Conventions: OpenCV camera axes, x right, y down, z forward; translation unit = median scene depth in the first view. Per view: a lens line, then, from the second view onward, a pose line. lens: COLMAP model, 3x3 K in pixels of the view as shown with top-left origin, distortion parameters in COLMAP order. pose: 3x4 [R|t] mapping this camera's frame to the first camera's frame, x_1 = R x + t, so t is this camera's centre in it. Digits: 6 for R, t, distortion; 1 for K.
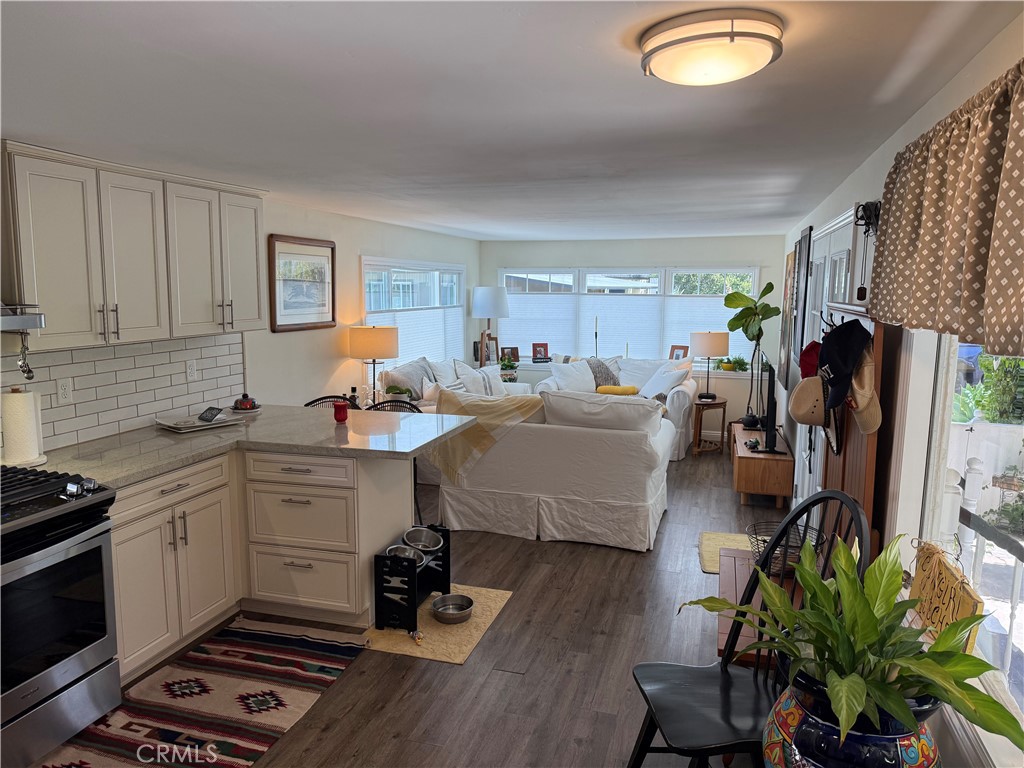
lens RADIAL K [[710.8, 0, 512.0], [0, 710.8, 384.0], [0, 0, 1]] dist [0.151712, -0.227381]
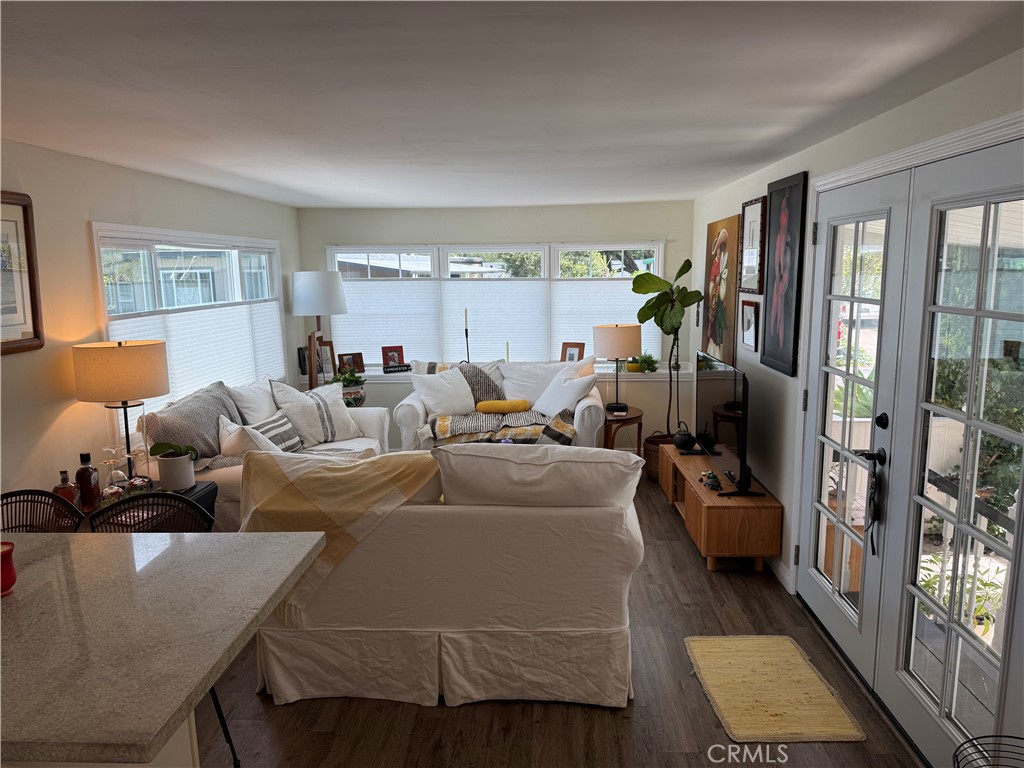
lens RADIAL K [[710.8, 0, 512.0], [0, 710.8, 384.0], [0, 0, 1]] dist [0.151712, -0.227381]
pose [[0.969930, -0.059658, 0.235961, -0.021899], [0.055013, 0.998141, 0.026226, -0.037591], [-0.237087, -0.012457, 0.971409, 0.294724]]
